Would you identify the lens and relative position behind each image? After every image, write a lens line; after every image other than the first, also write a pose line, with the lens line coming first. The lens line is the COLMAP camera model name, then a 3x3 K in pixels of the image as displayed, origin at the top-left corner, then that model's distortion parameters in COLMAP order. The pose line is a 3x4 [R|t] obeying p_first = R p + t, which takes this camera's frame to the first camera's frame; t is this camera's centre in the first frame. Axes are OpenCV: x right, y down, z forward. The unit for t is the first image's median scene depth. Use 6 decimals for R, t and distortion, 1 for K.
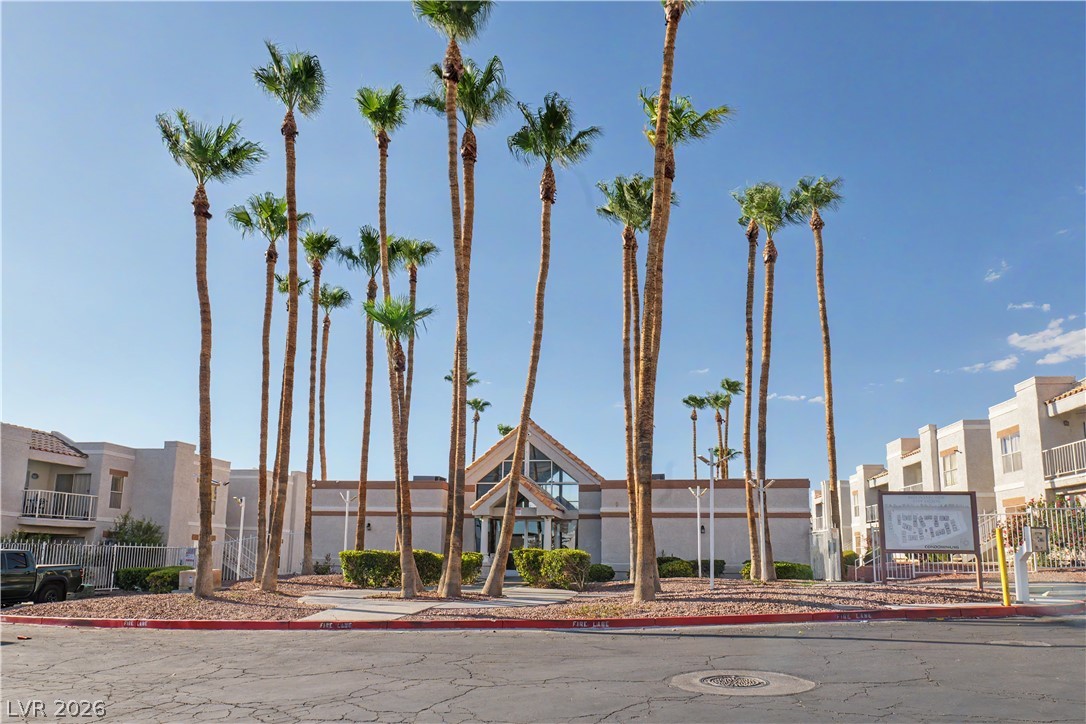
lens RADIAL K [[686.3, 0, 543.4], [0, 686.3, 361.0], [0, 0, 1]] dist [-0.003576, -0.000781]
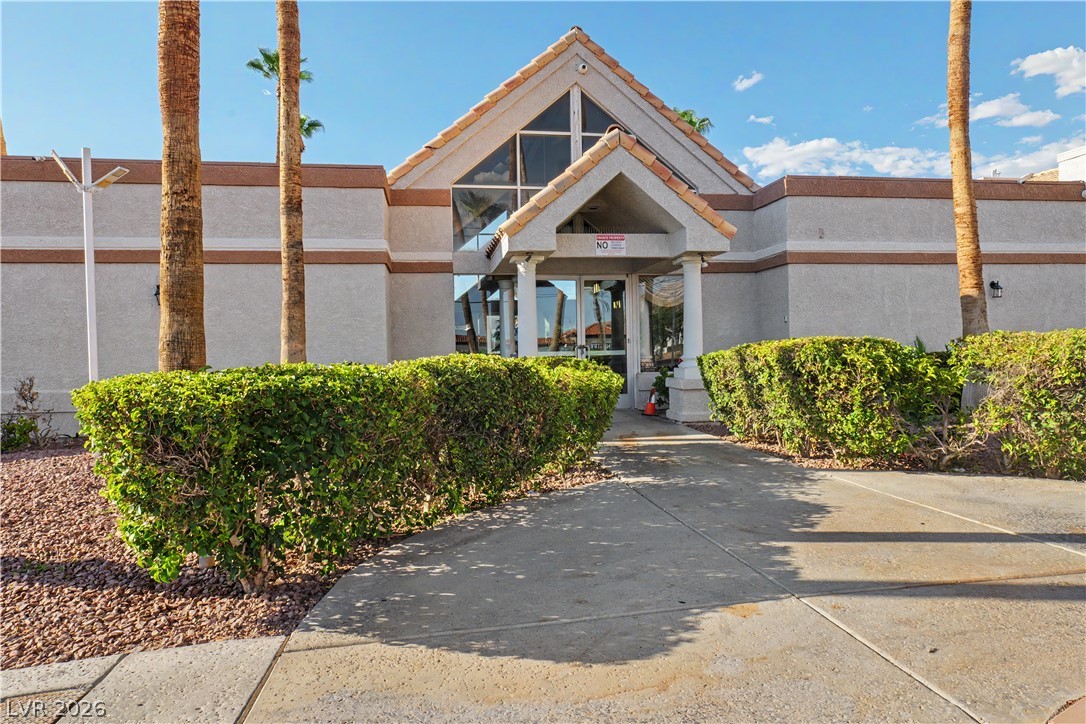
lens RADIAL K [[686.3, 0, 544.5], [0, 686.3, 359.4], [0, 0, 1]] dist [-0.003576, -0.000781]
pose [[0.948456, -0.037660, 0.314664, -0.181509], [-0.054762, 0.958501, 0.279779, 0.165617], [-0.312143, -0.282590, 0.907034, 0.614290]]
